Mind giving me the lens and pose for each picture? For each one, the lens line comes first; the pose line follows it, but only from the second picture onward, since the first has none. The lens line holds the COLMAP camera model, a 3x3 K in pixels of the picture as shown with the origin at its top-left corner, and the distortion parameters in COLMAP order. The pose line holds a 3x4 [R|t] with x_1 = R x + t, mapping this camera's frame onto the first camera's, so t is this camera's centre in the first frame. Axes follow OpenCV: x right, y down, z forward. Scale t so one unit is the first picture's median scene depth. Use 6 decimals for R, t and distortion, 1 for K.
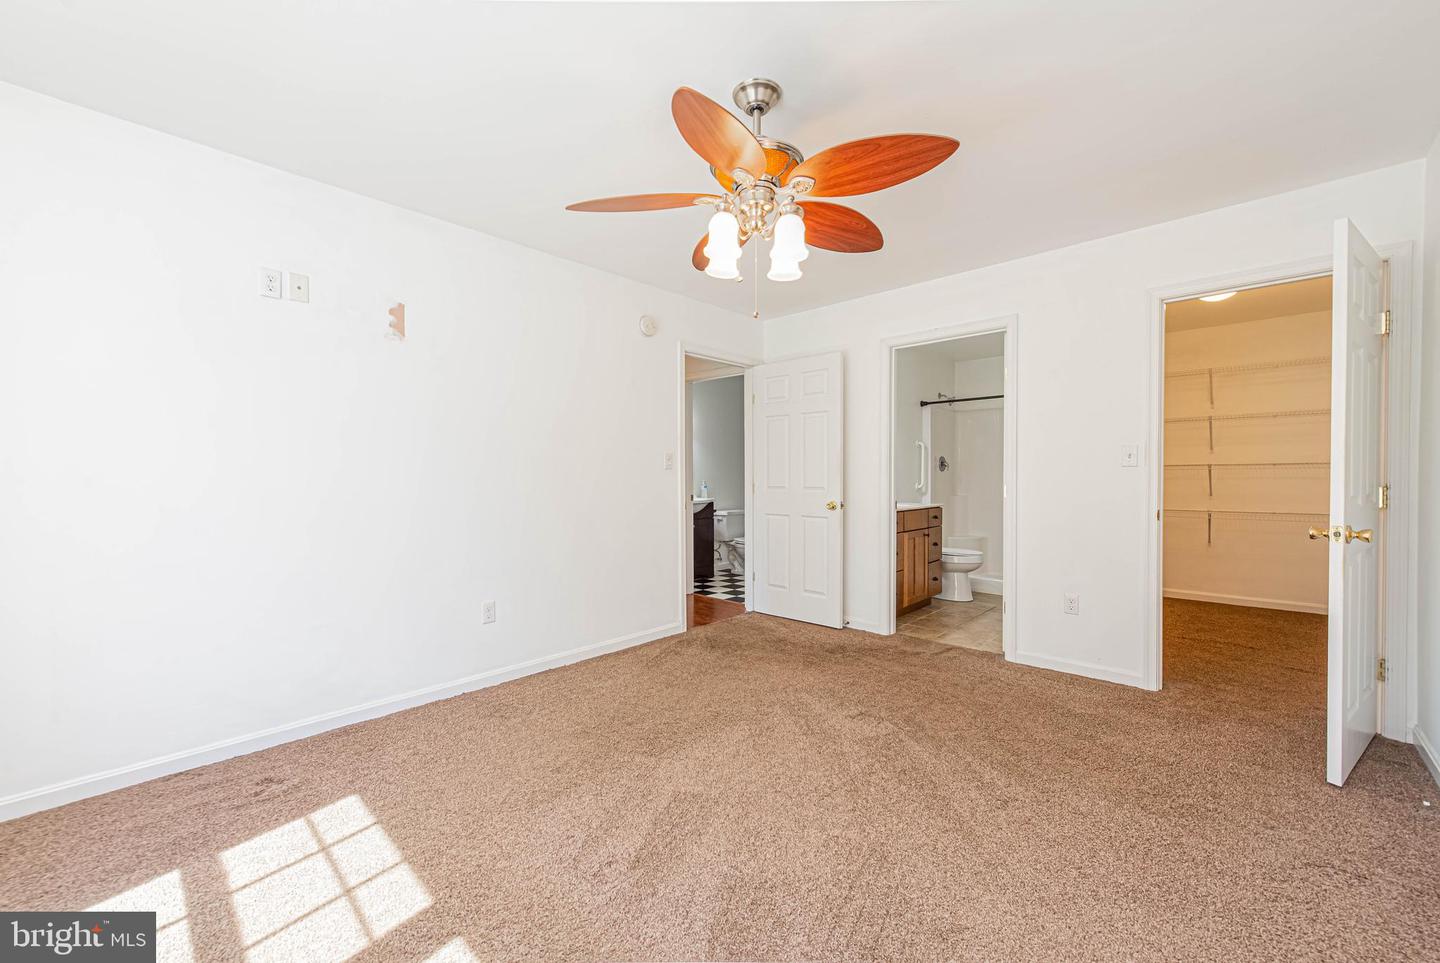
lens RADIAL K [[579.3, 0, 725.7], [0, 579.3, 479.0], [0, 0, 1]] dist [0.003013, -0.000122]
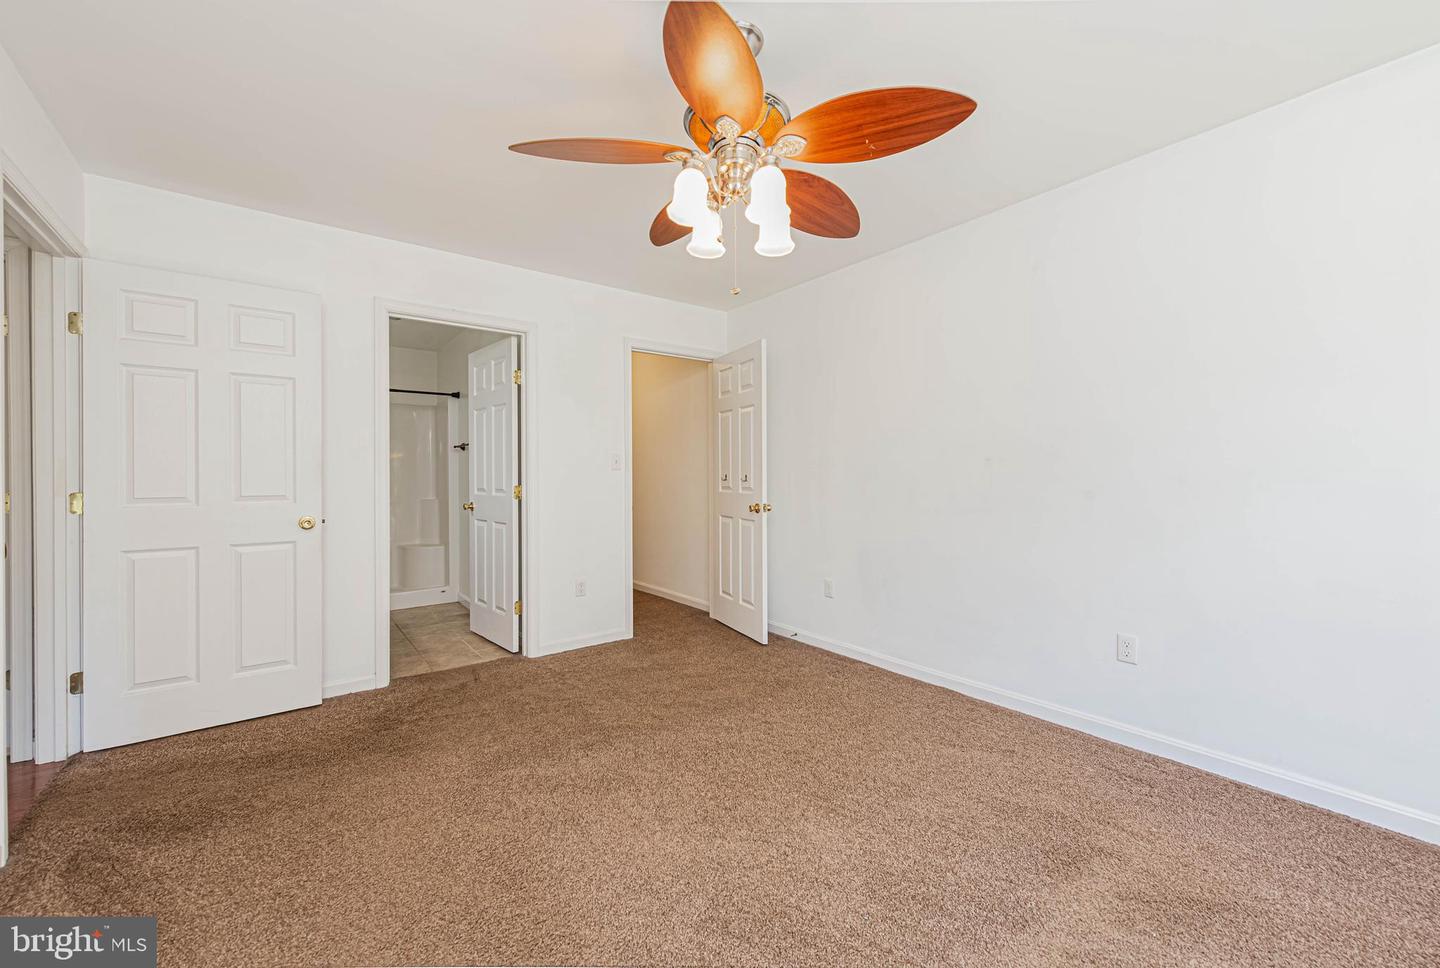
lens RADIAL K [[565.8, 0, 720.0], [0, 565.8, 484.0], [0, 0, 1]] dist [0.000069, 0.000041]
pose [[0.149907, -0.008733, 0.988662, -0.433712], [0.008104, 0.999938, 0.007604, 0.001171], [-0.988667, 0.006873, 0.149968, 0.500636]]
